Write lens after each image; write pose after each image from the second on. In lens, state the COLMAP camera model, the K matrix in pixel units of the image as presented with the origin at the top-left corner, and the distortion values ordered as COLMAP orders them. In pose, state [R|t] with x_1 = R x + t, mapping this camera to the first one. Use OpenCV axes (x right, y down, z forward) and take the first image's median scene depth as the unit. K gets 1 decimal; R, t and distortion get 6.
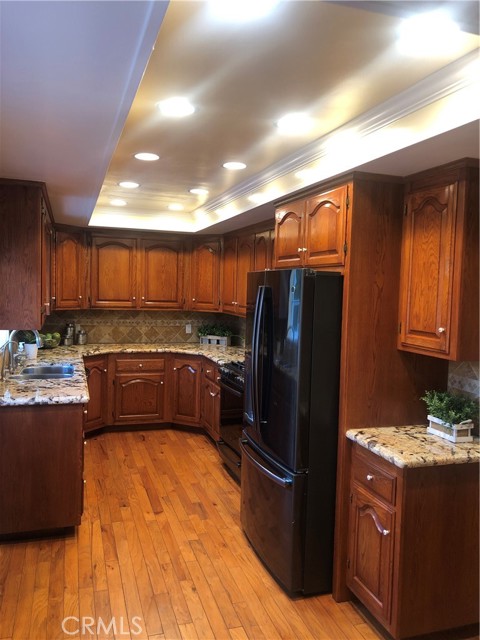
lens RADIAL K [[526.3, 0, 237.6], [0, 526.3, 319.2], [0, 0, 1]] dist [-0.001249, -0.032697]
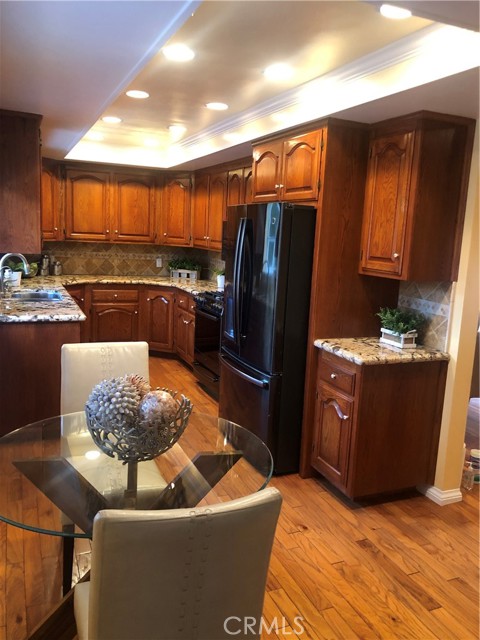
lens RADIAL K [[526.3, 0, 241.3], [0, 526.3, 320.1], [0, 0, 1]] dist [-0.001249, -0.032697]
pose [[0.995546, 0.006418, 0.094060, -0.063955], [-0.016829, 0.993755, 0.110306, 0.031374], [-0.092764, -0.111398, 0.989437, -0.146294]]
